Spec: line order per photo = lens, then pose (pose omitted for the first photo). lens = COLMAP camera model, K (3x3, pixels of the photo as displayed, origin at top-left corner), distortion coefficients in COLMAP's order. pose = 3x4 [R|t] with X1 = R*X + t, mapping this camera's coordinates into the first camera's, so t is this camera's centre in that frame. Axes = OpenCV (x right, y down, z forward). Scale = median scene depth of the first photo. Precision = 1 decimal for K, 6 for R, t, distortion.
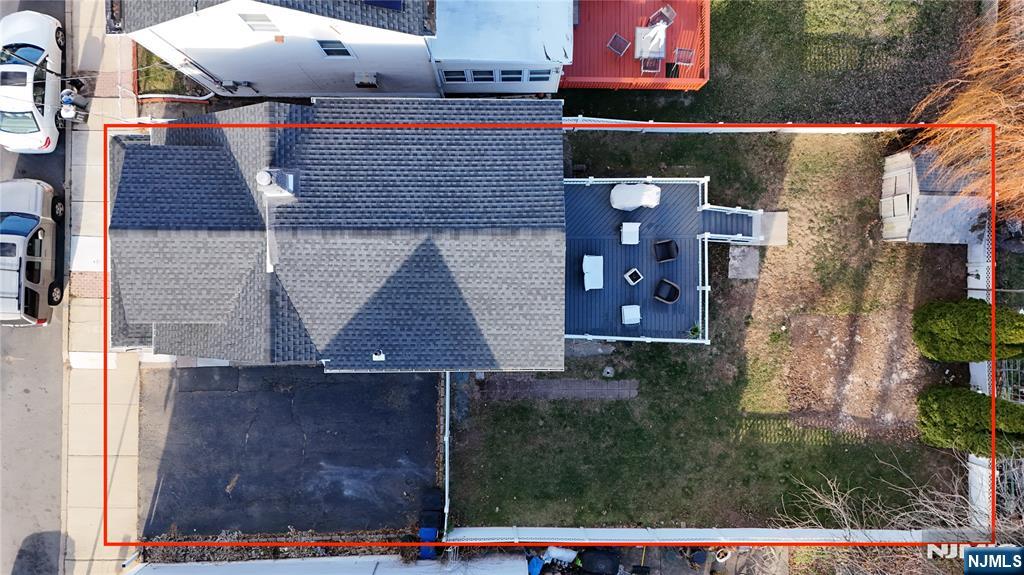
lens RADIAL K [[725.0, 0, 511.8], [0, 725.0, 290.2], [0, 0, 1]] dist [0.001173, 0.000100]
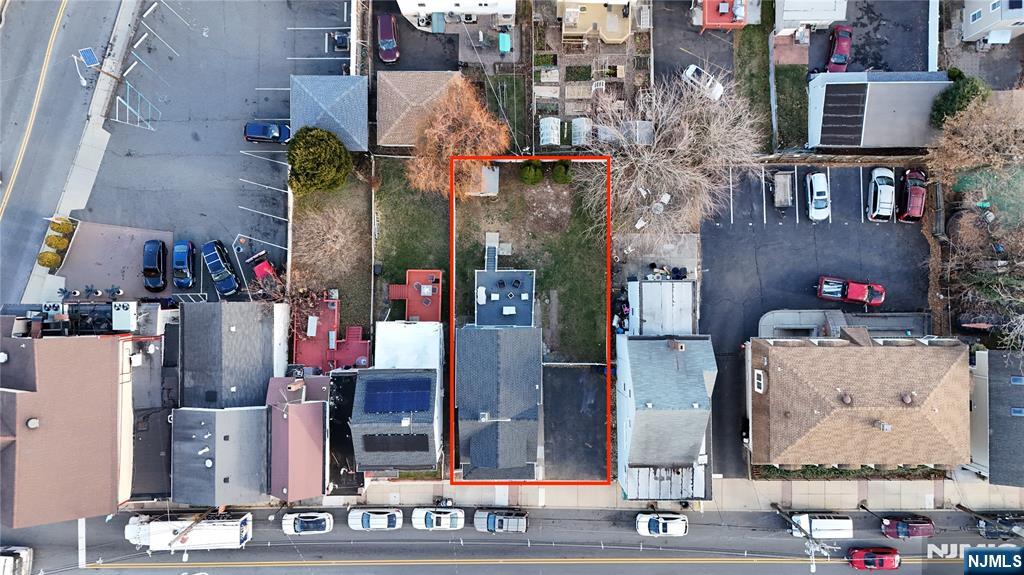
lens RADIAL K [[725.0, 0, 510.2], [0, 725.0, 287.2], [0, 0, 1]] dist [0.001173, 0.000100]
pose [[0.002247, -0.999965, 0.008038, 0.176382], [0.999977, 0.002298, 0.006402, -0.038685], [-0.006420, 0.008024, 0.999947, -1.725557]]
